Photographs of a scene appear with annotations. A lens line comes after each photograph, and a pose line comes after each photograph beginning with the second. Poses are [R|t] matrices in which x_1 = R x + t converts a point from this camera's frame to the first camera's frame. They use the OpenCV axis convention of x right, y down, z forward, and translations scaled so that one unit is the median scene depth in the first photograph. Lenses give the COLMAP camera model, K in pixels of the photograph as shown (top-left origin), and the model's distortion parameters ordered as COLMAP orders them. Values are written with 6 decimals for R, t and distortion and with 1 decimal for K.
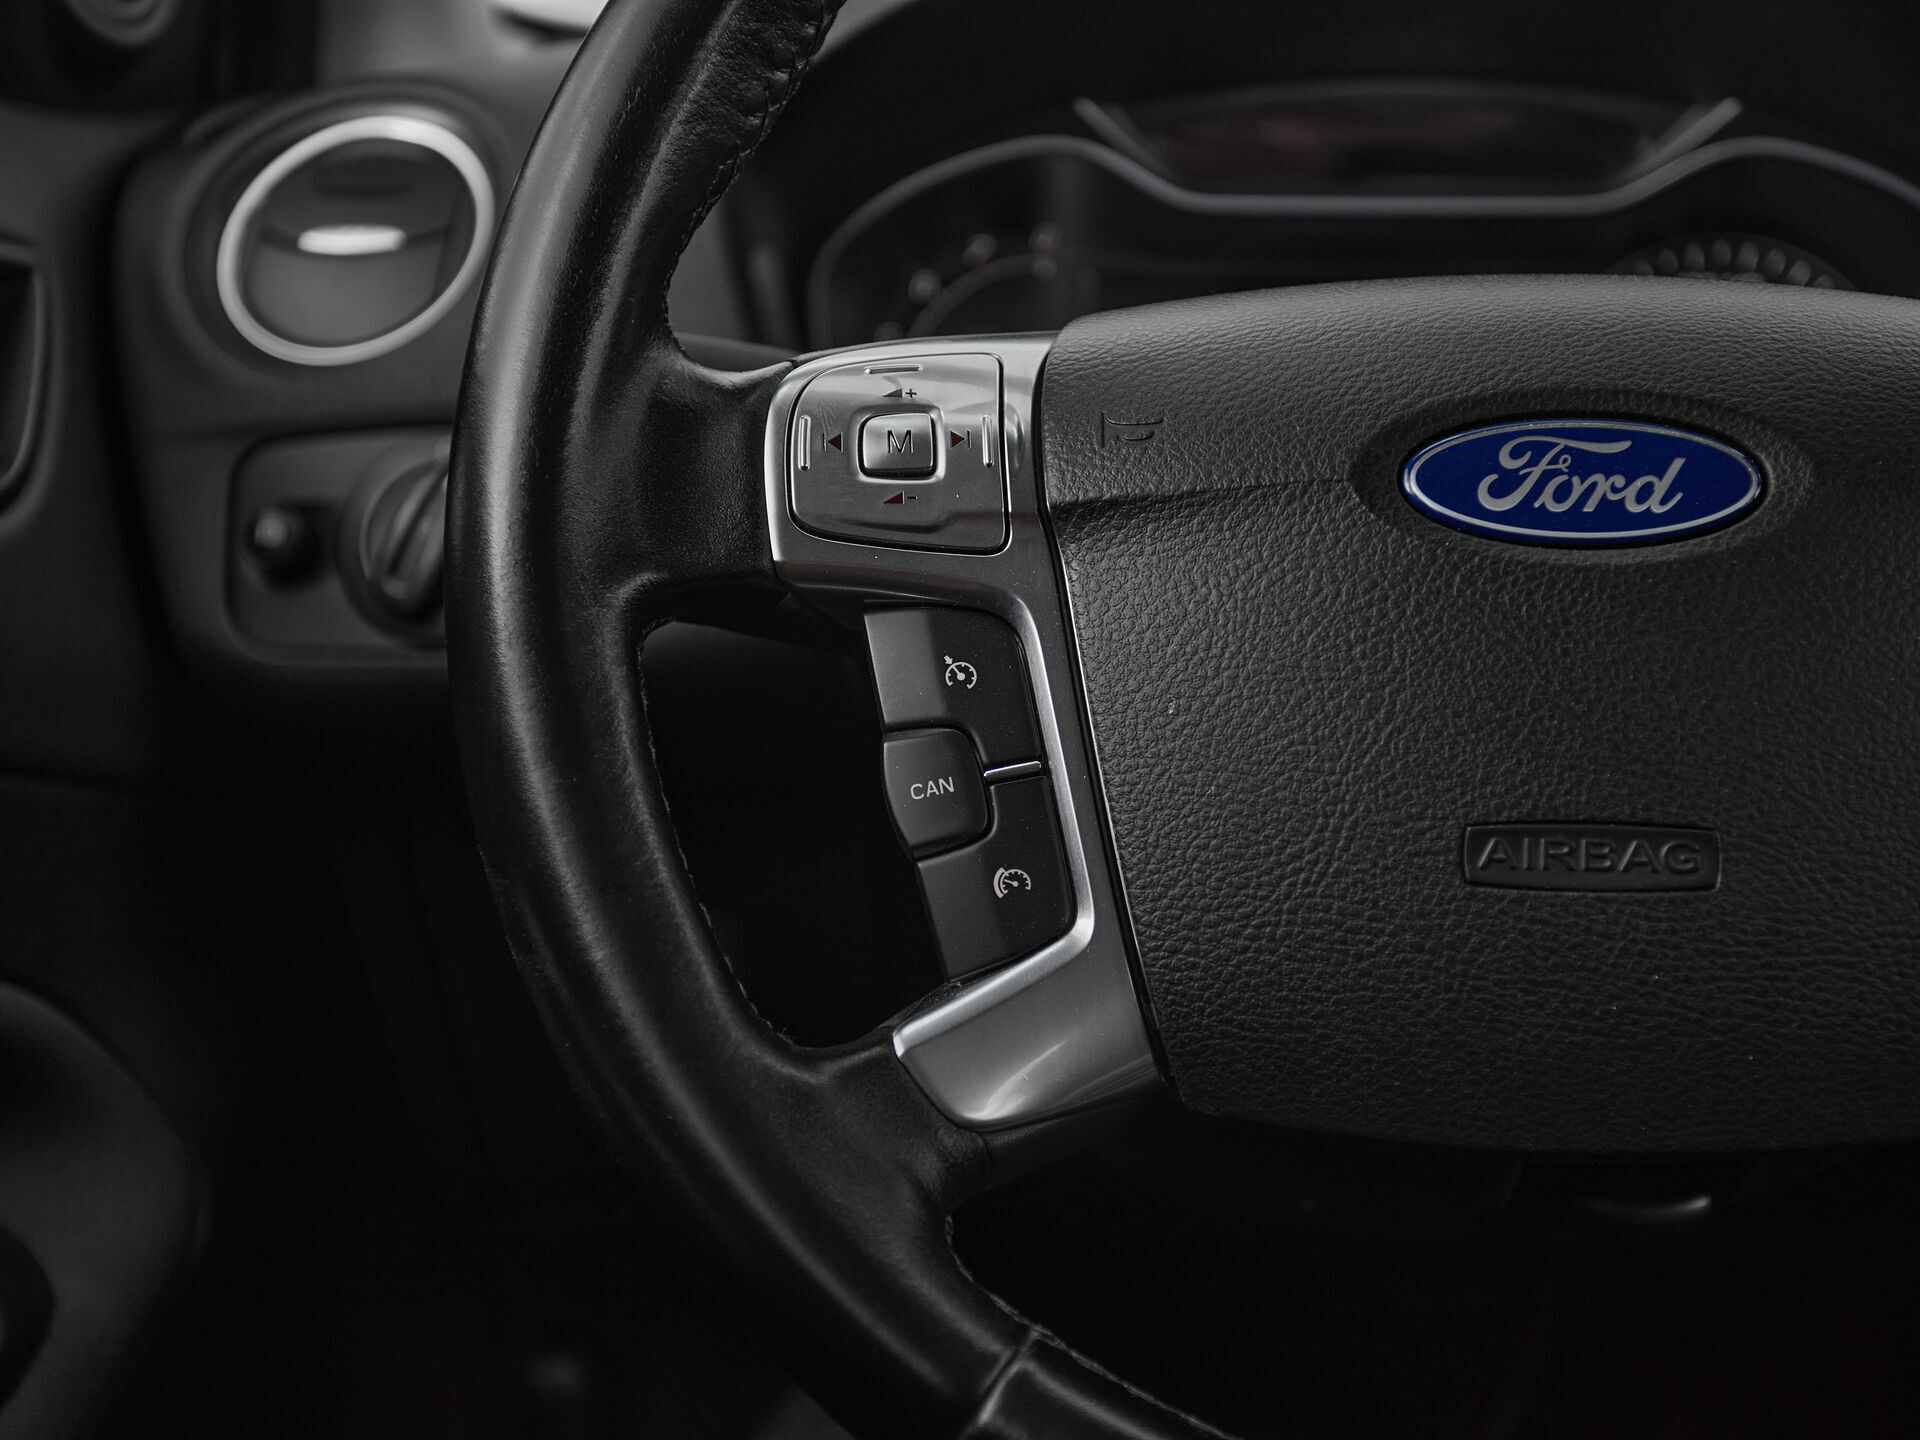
lens RADIAL K [[2409.1, 0, 960.4], [0, 2409.1, 727.2], [0, 0, 1]] dist [0.024946, 0.000000]
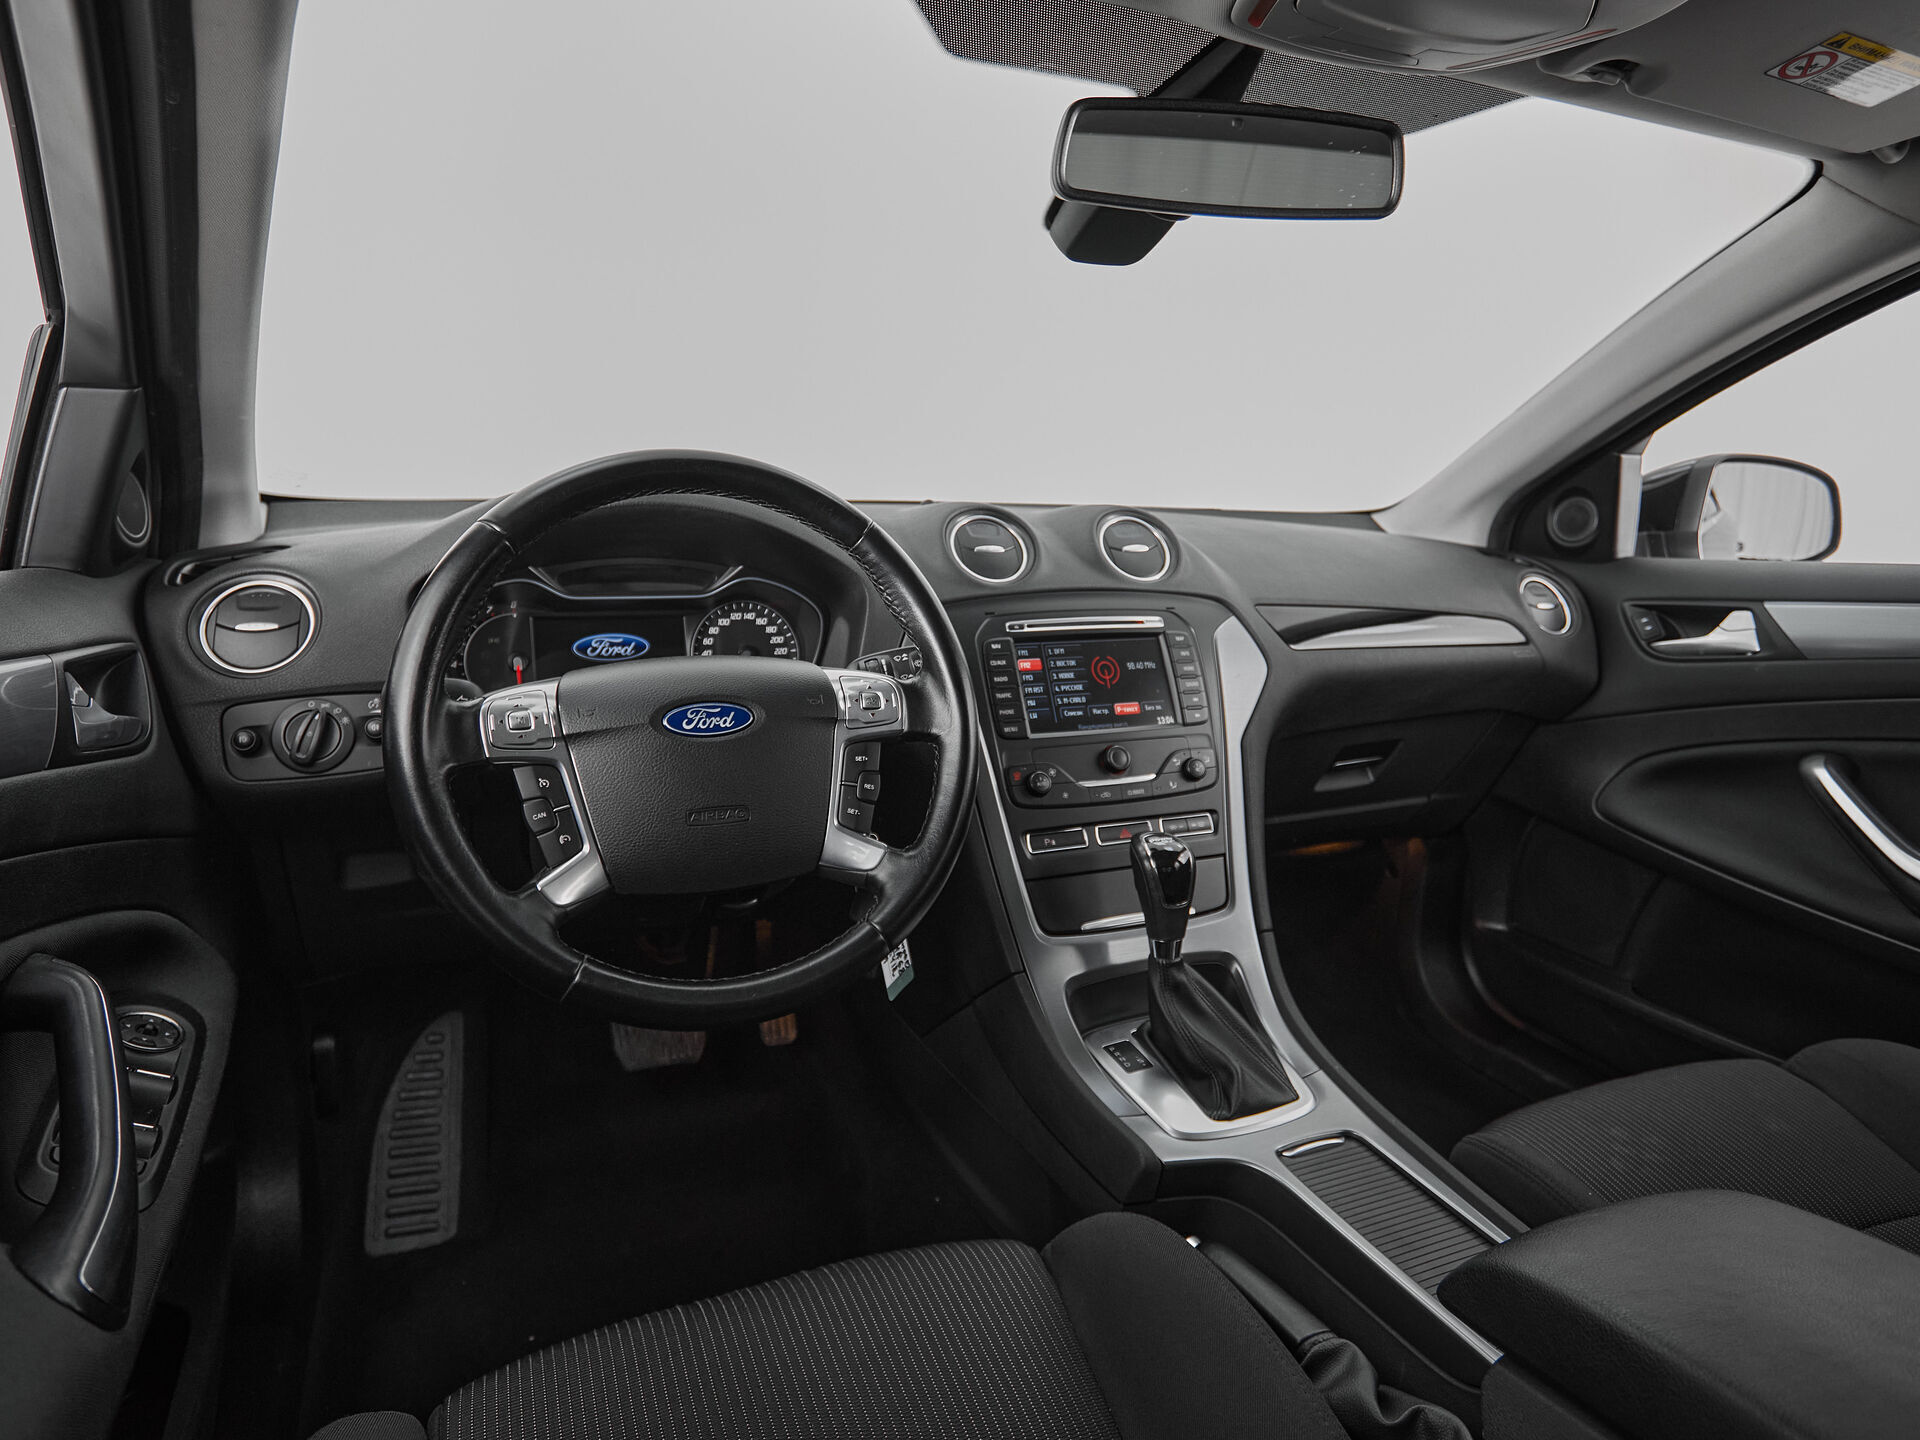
lens RADIAL K [[1139.4, 0, 949.6], [0, 1139.4, 714.0], [0, 0, 1]] dist [-0.004306, 0.000332]
pose [[0.890436, -0.073965, 0.449058, -0.224827], [0.069298, 0.997235, 0.026846, -0.133572], [-0.449802, 0.007214, 0.893099, -0.827508]]
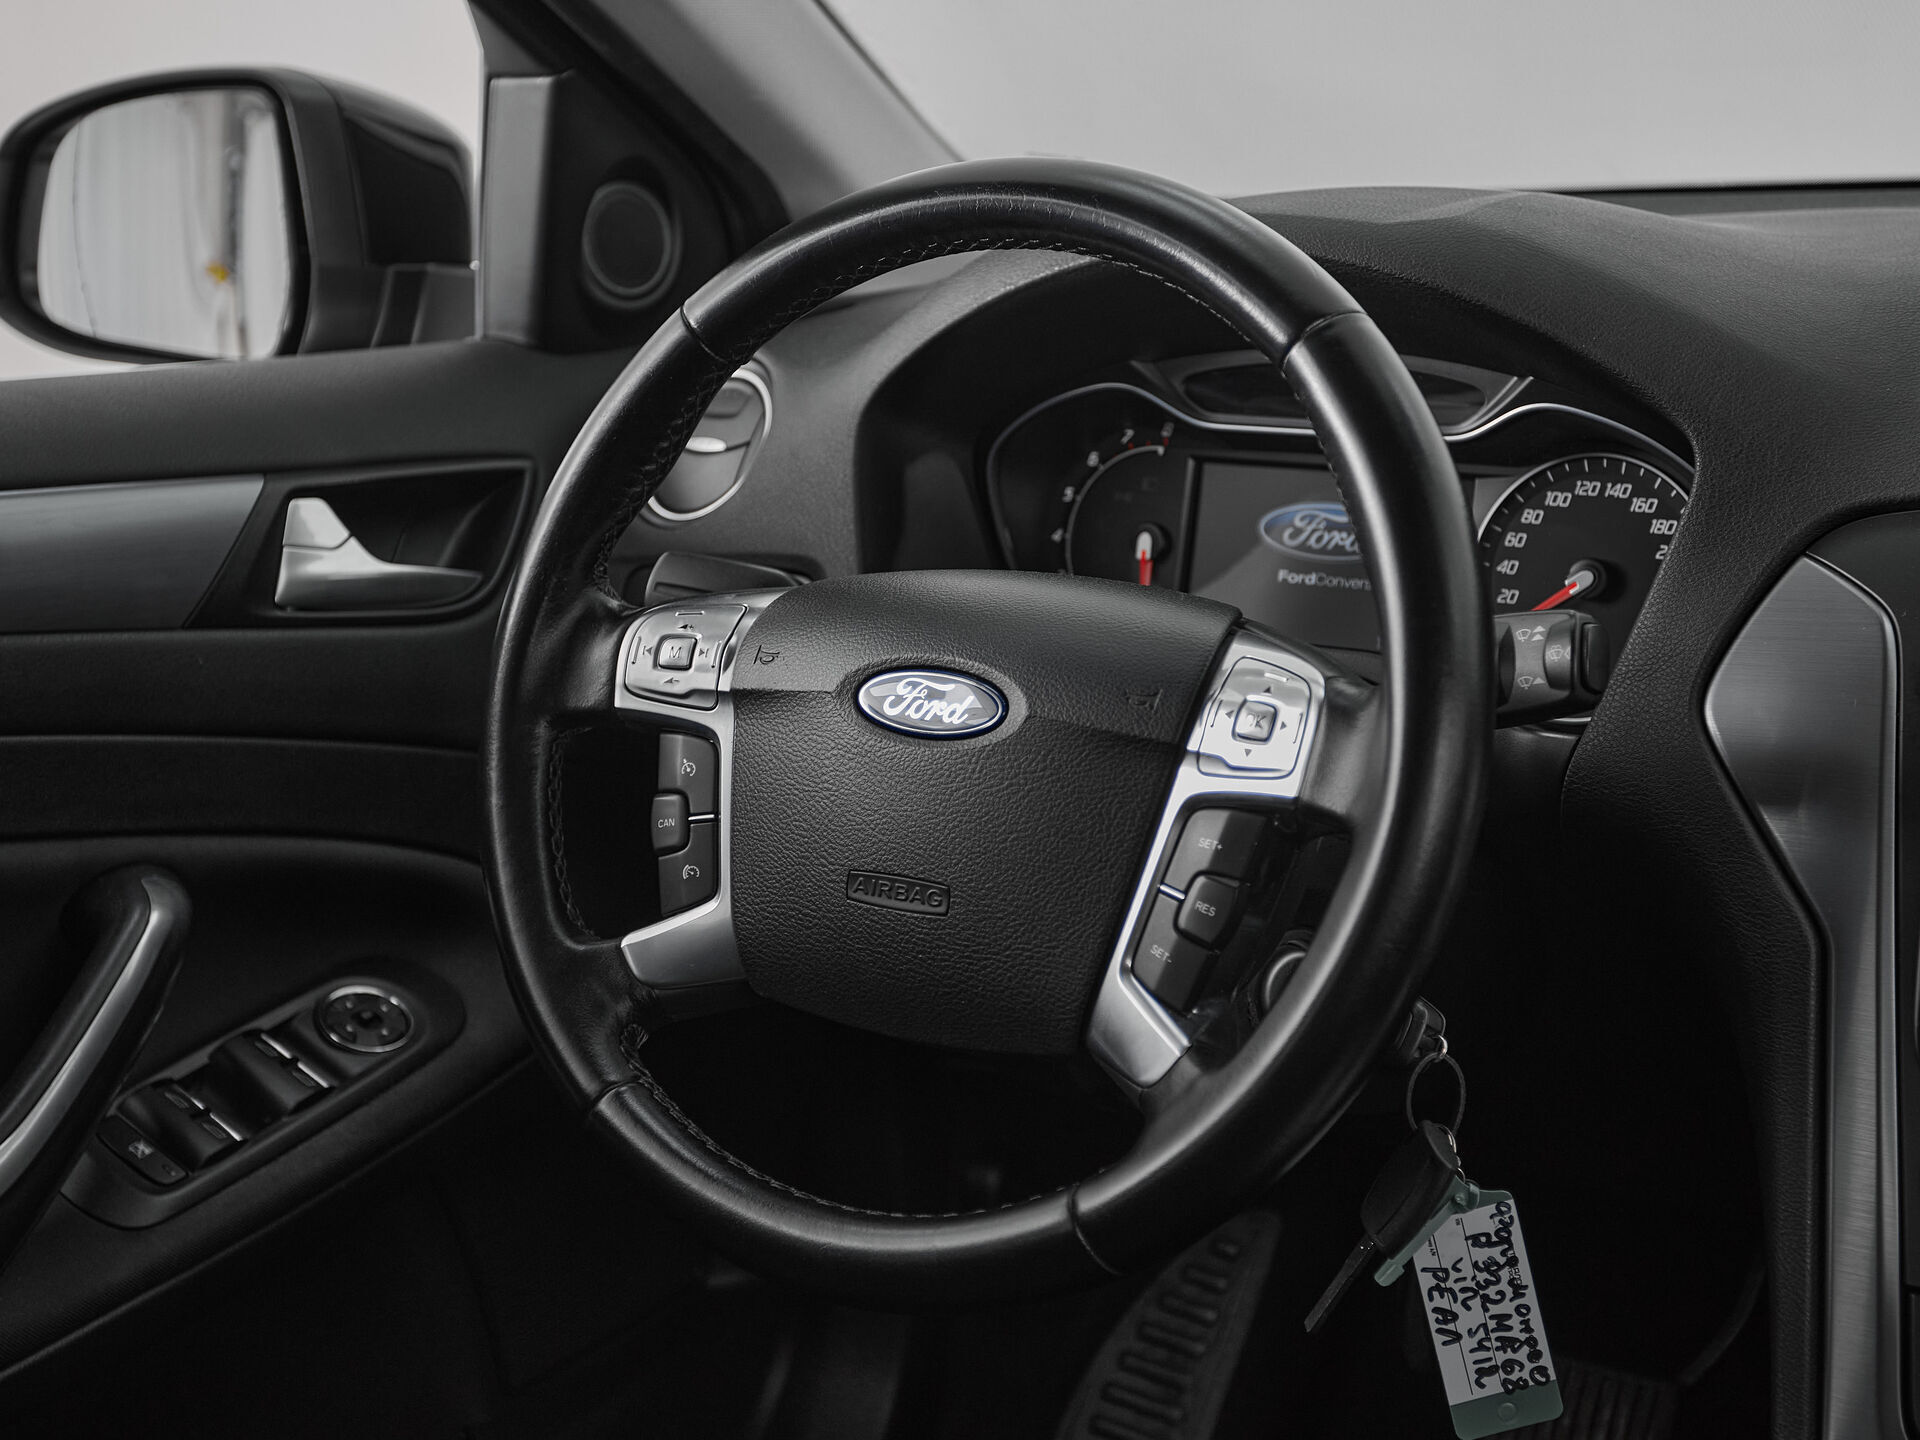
lens RADIAL K [[2742.5, 0, 921.8], [0, 2742.5, 696.4], [0, 0, 1]] dist [0.030356, 0.000000]
pose [[0.860274, 0.081321, -0.503304, 1.385028], [-0.059313, 0.996457, 0.059622, -0.241939], [0.506370, -0.021439, 0.862050, -0.942678]]
